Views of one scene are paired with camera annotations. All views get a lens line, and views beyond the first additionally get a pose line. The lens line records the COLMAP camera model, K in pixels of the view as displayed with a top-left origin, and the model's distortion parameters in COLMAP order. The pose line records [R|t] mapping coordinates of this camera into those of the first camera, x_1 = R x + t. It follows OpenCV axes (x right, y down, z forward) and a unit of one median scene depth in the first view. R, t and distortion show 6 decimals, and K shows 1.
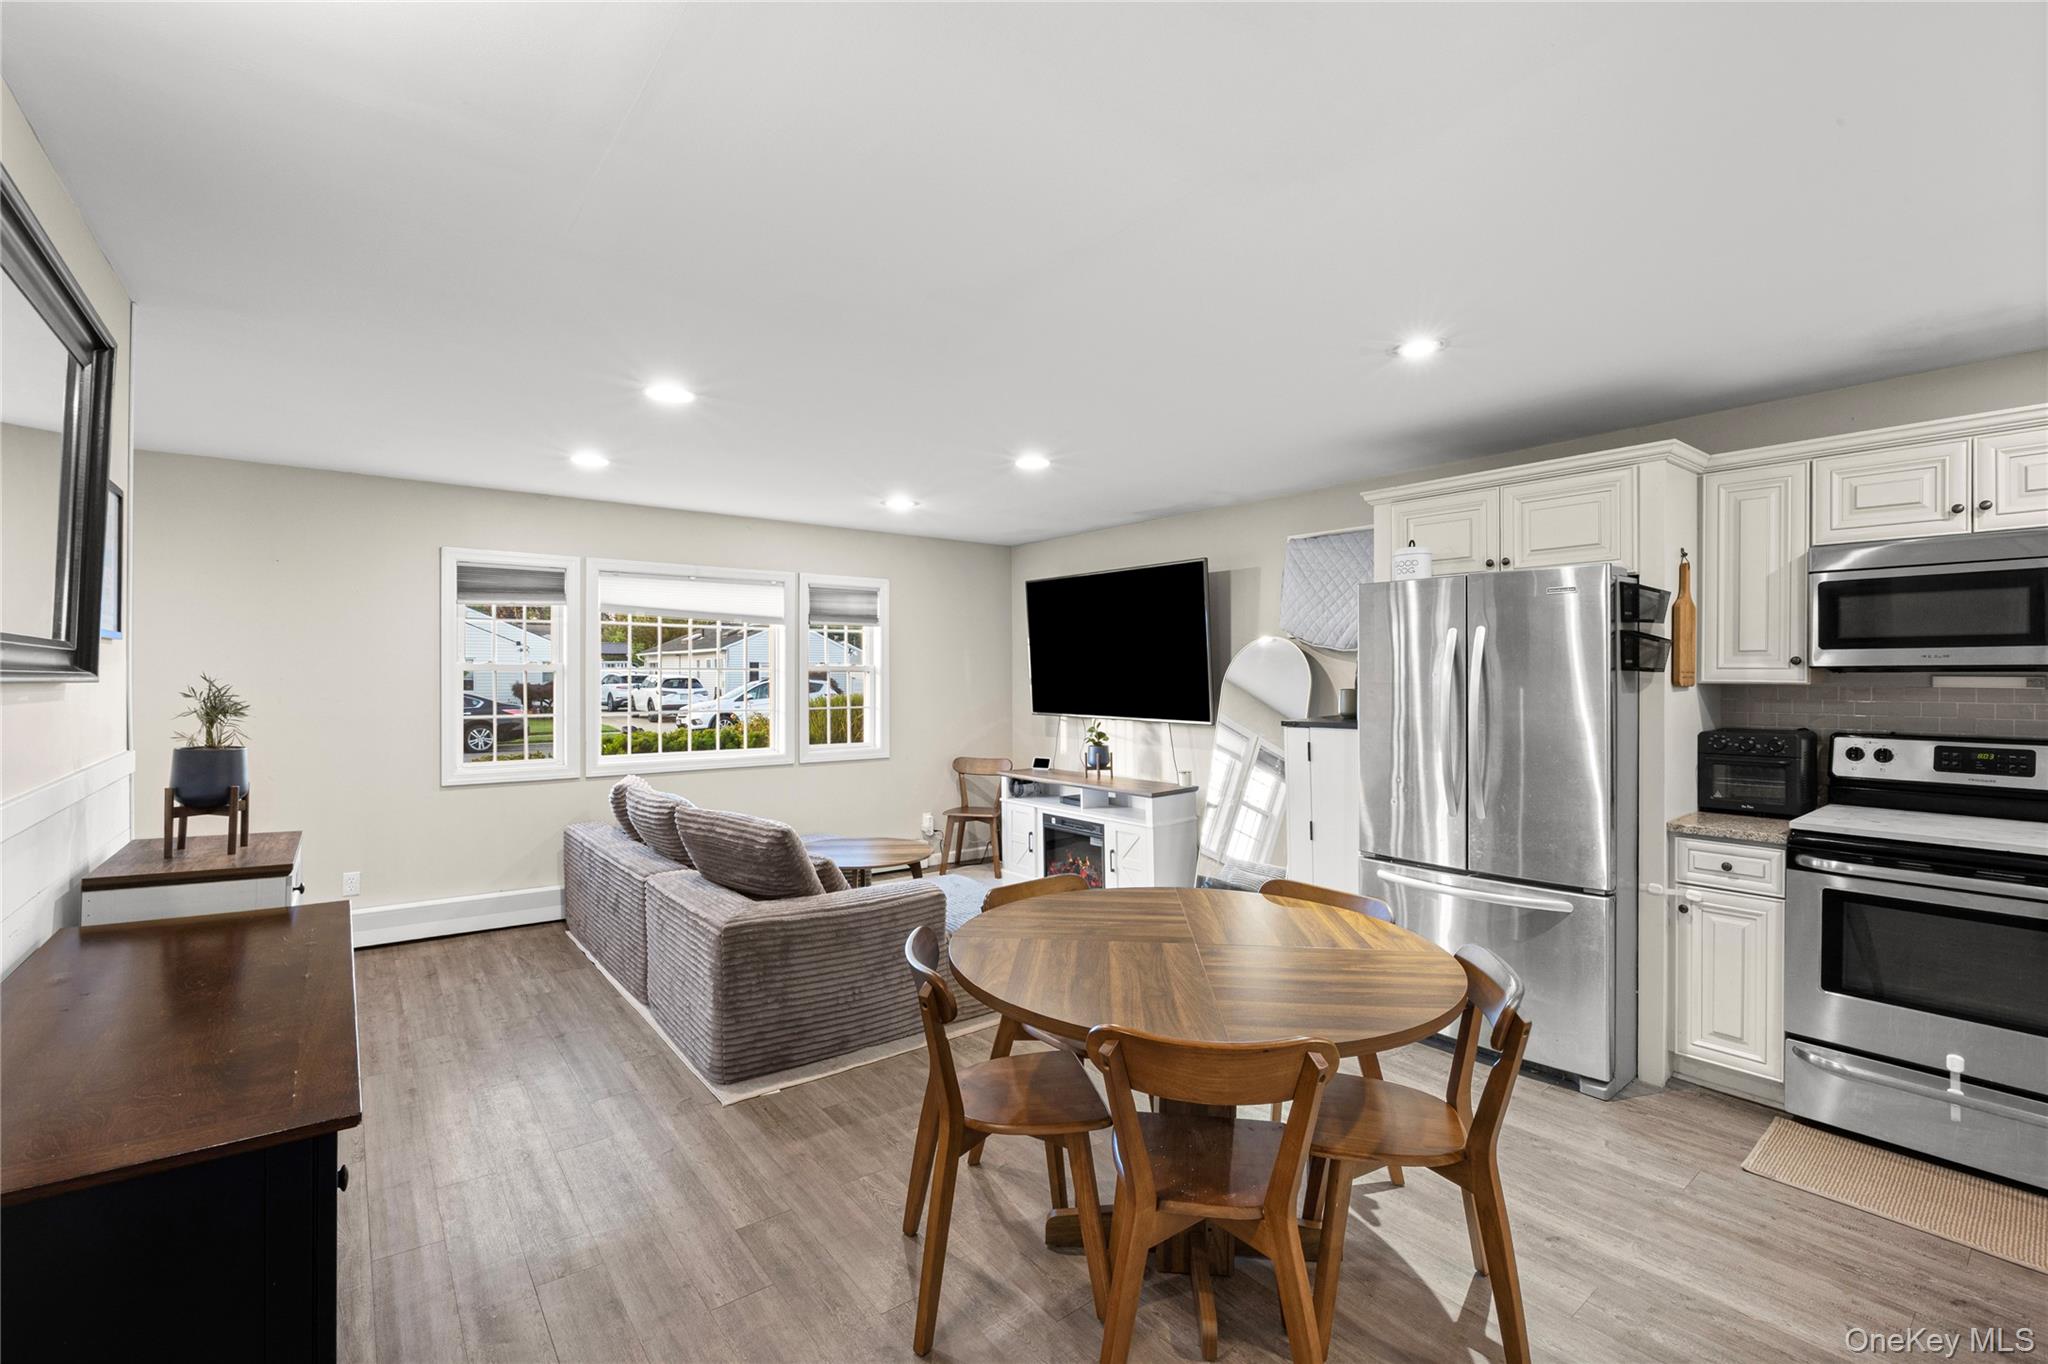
lens RADIAL K [[892.9, 0, 1033.2], [0, 892.9, 678.9], [0, 0, 1]] dist [-0.013821, 0.001264]
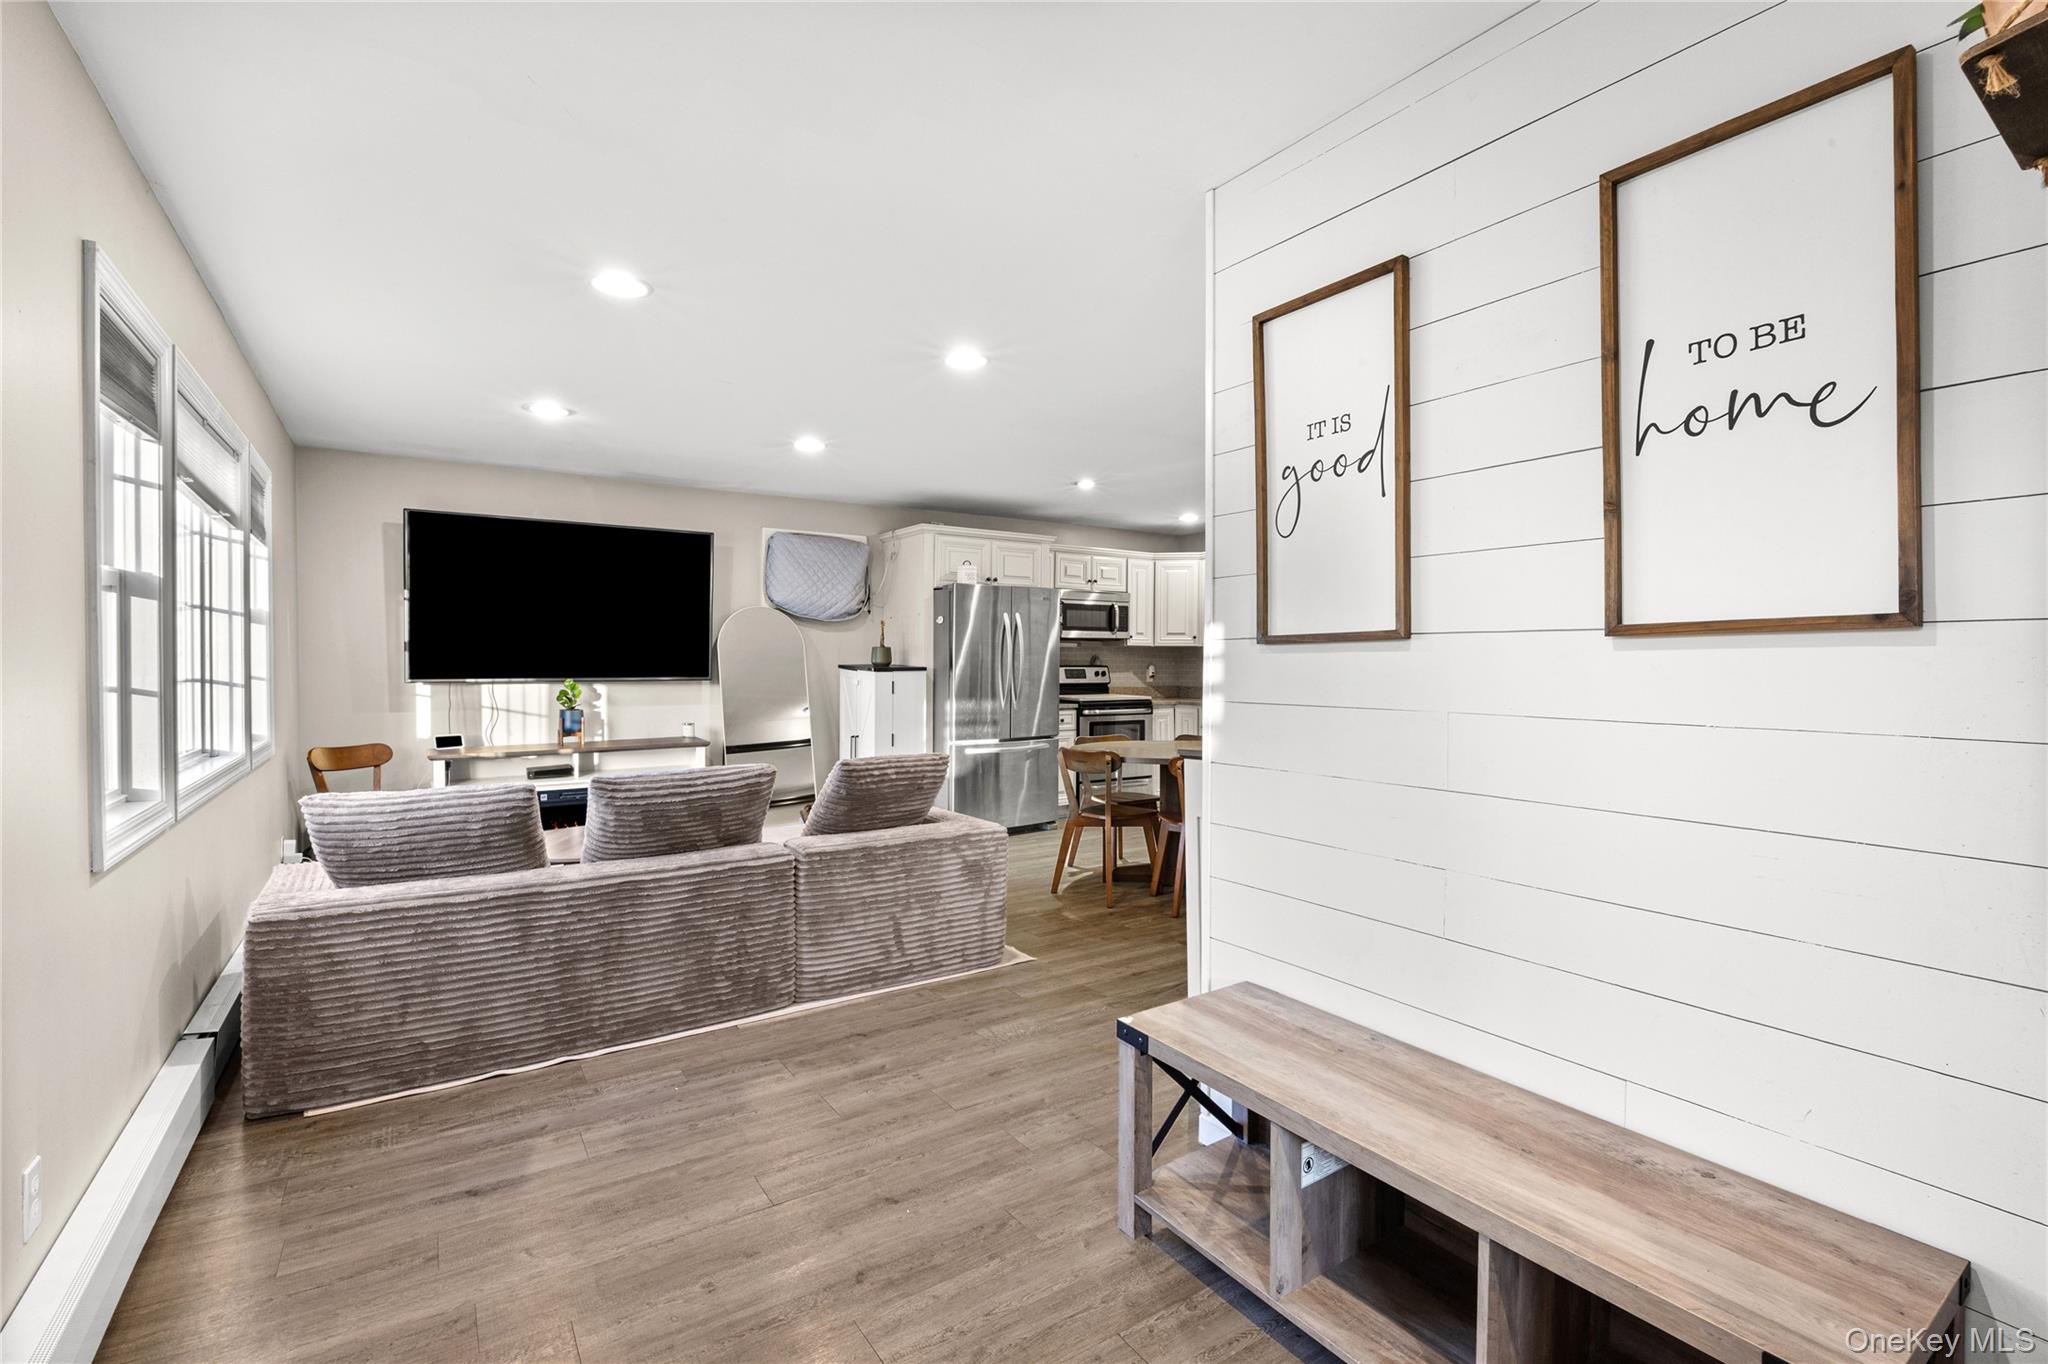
lens RADIAL K [[892.9, 0, 1014.9], [0, 892.9, 684.0], [0, 0, 1]] dist [-0.013821, 0.001264]
pose [[0.082665, -0.026145, 0.996234, -1.530047], [0.004145, 0.999656, 0.025891, 0.048291], [-0.996569, 0.001989, 0.082745, 0.879279]]
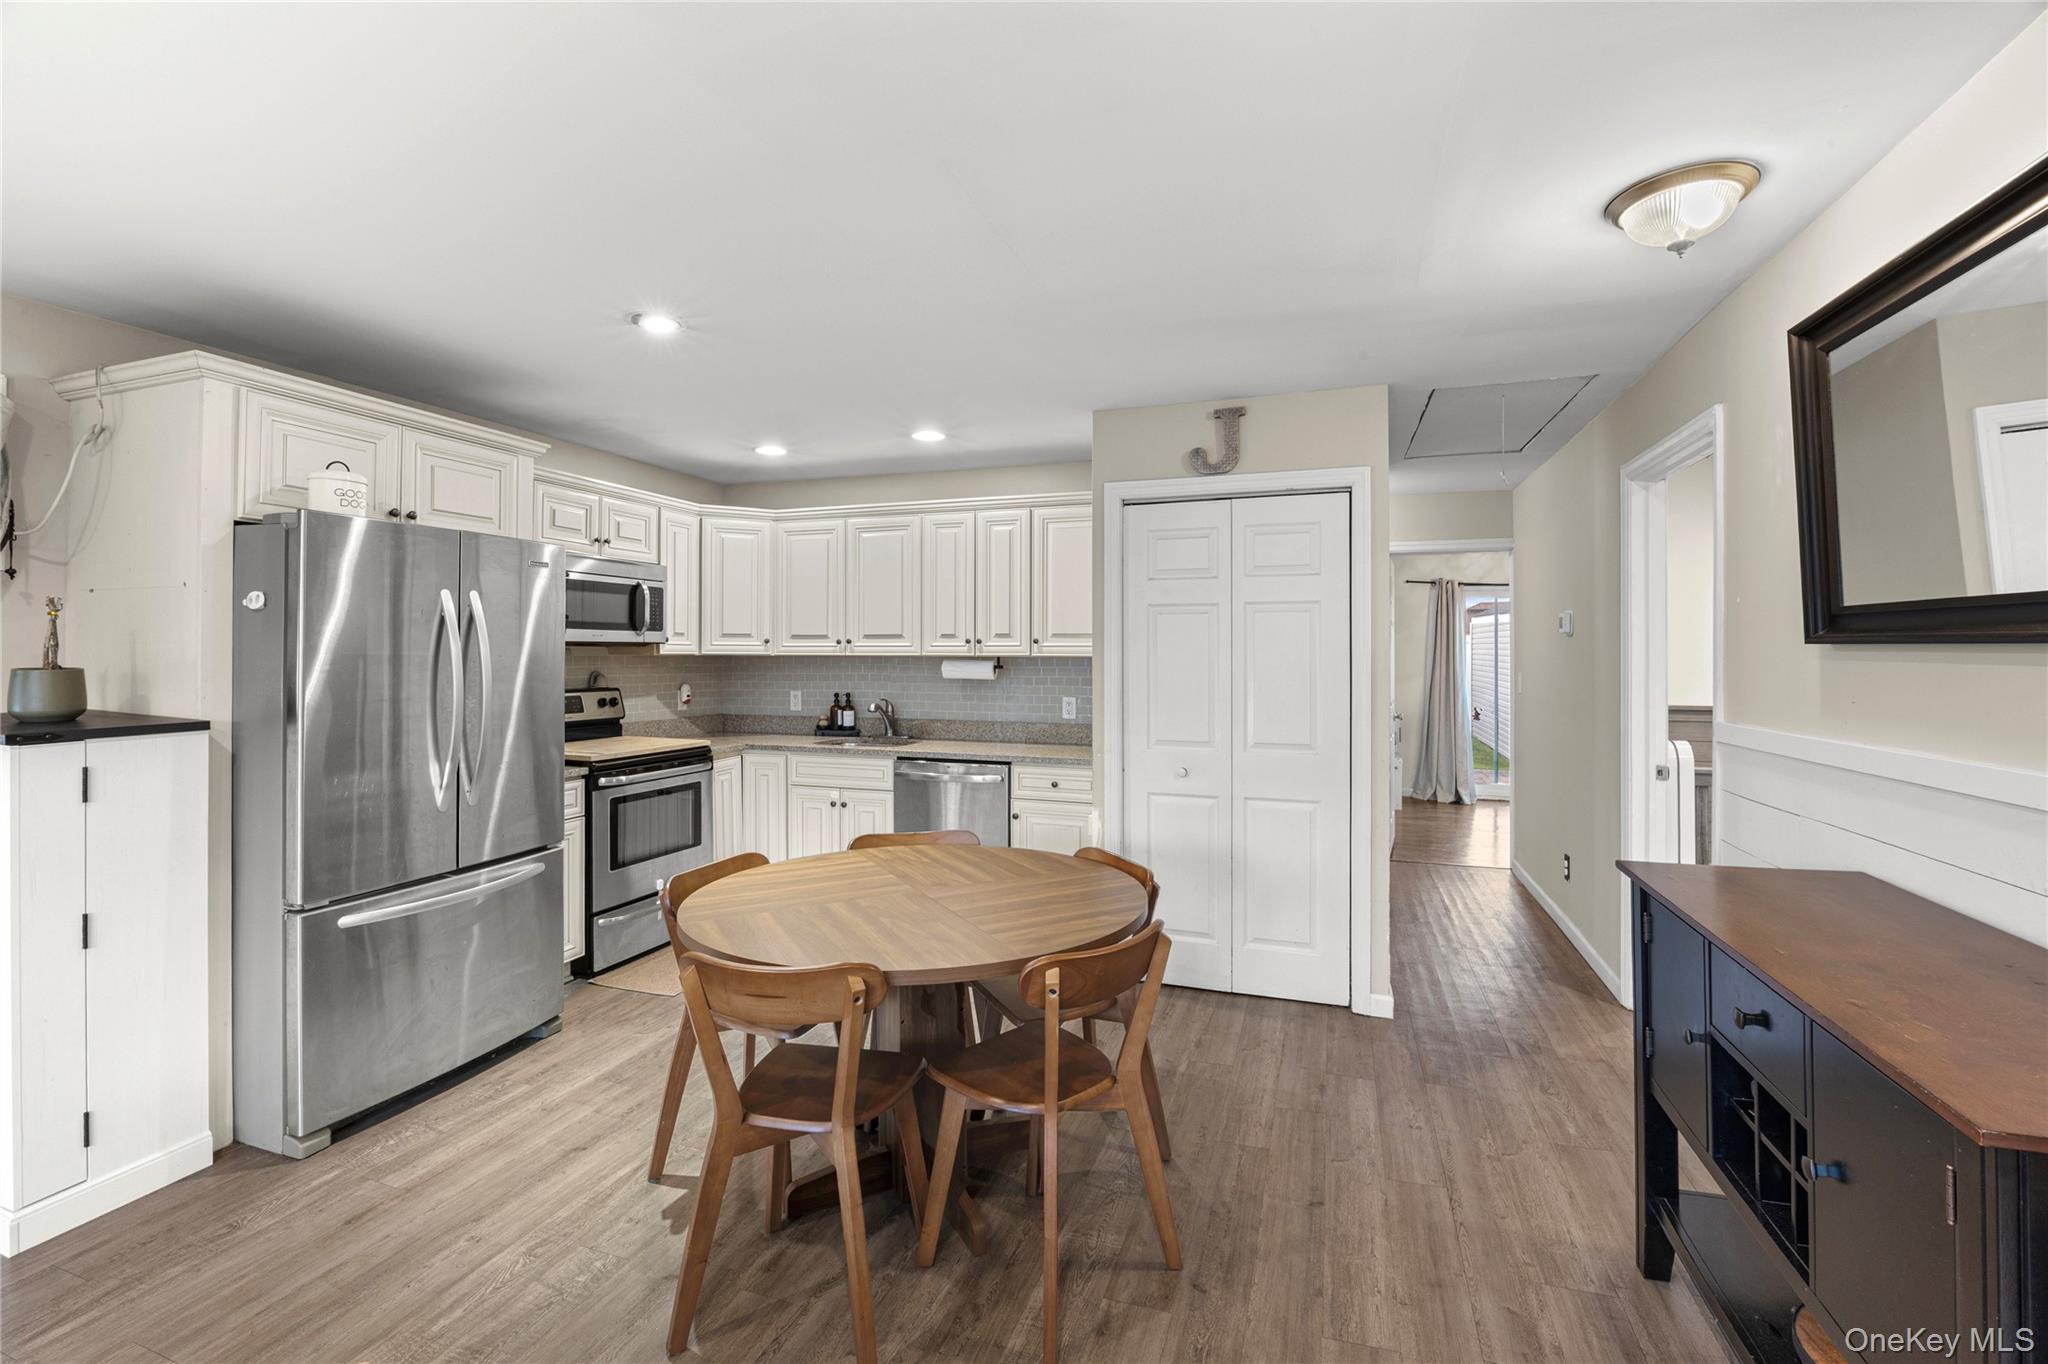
lens RADIAL K [[892.9, 0, 1020.2], [0, 892.9, 659.1], [0, 0, 1]] dist [-0.013821, 0.001264]
pose [[-0.532220, -0.005099, 0.846591, -0.575968], [0.002774, 0.999966, 0.007766, 0.004020], [-0.846602, 0.006481, -0.532188, 1.054276]]
